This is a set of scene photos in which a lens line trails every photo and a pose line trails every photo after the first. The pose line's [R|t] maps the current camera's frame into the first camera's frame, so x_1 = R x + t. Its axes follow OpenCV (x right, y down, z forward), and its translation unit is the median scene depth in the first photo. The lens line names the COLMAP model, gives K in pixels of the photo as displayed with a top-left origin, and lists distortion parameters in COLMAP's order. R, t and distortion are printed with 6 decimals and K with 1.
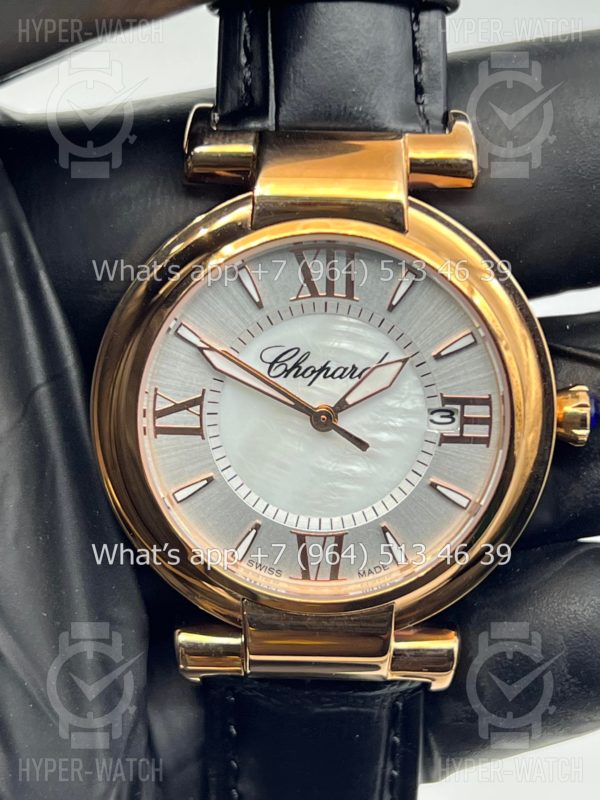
lens RADIAL K [[1875.2, 0, 300.0], [0, 1875.2, 400.0], [0, 0, 1]] dist [0.083897, -0.171158]
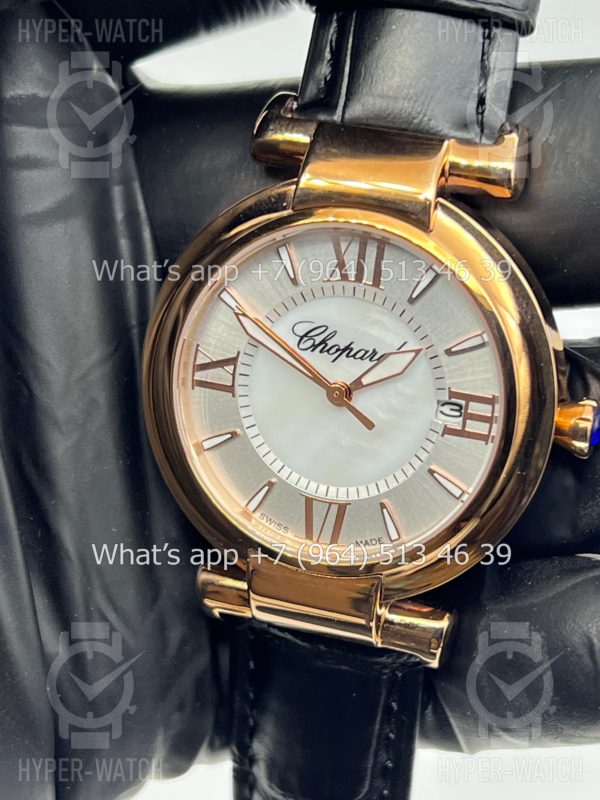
lens RADIAL K [[1875.2, 0, 300.0], [0, 1875.2, 400.0], [0, 0, 1]] dist [0.083897, -0.171158]
pose [[0.945659, 0.149008, -0.289008, 0.301722], [-0.147018, 0.988717, 0.028714, -0.014333], [0.290026, 0.015335, 0.956896, -0.035968]]
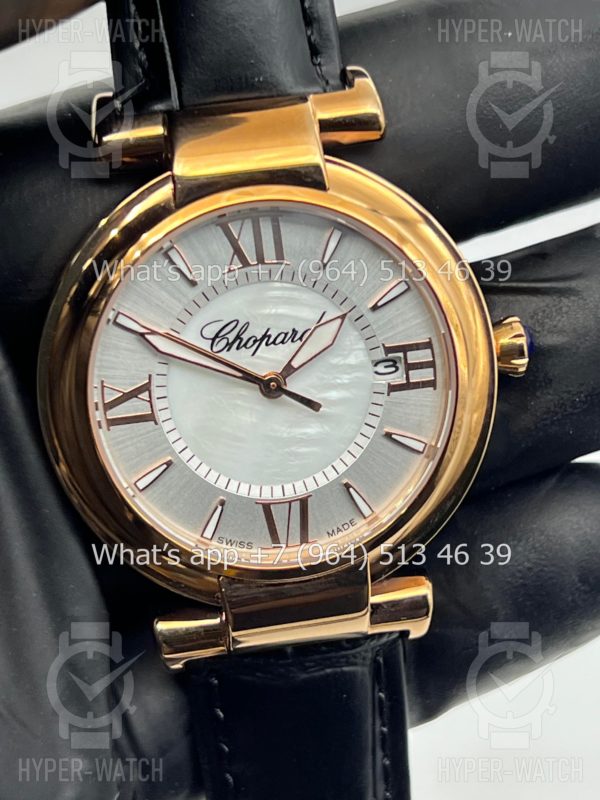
lens RADIAL K [[1875.2, 0, 300.0], [0, 1875.2, 400.0], [0, 0, 1]] dist [0.083897, -0.171158]
pose [[0.982742, -0.150570, 0.107457, -0.081861], [0.151728, 0.988419, -0.002638, 0.022323], [-0.105815, 0.018896, 0.994206, -0.001528]]
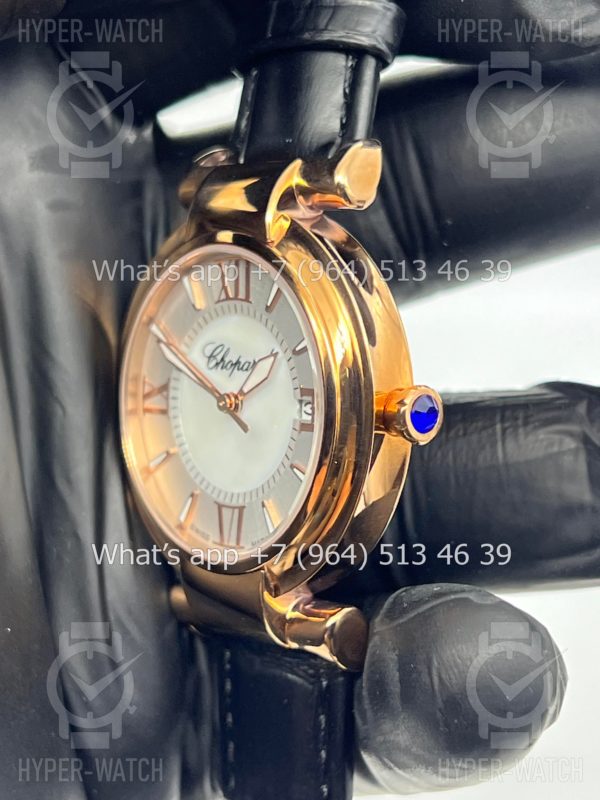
lens RADIAL K [[1875.2, 0, 300.0], [0, 1875.2, 400.0], [0, 0, 1]] dist [0.083897, -0.171158]
pose [[0.658038, 0.029320, -0.752414, 0.912752], [-0.115109, 0.991414, -0.062037, 0.073909], [0.744135, 0.127432, 0.655763, 0.268880]]
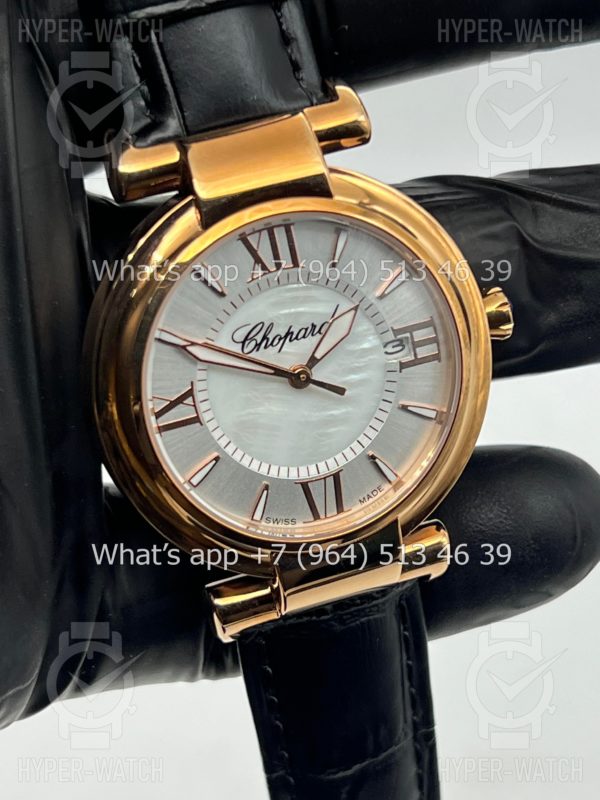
lens RADIAL K [[1875.2, 0, 300.0], [0, 1875.2, 400.0], [0, 0, 1]] dist [0.083897, -0.171158]
pose [[0.932060, -0.275927, 0.234796, -0.252042], [0.261533, 0.960893, 0.091023, -0.078277], [-0.250730, -0.023432, 0.967774, -0.077734]]
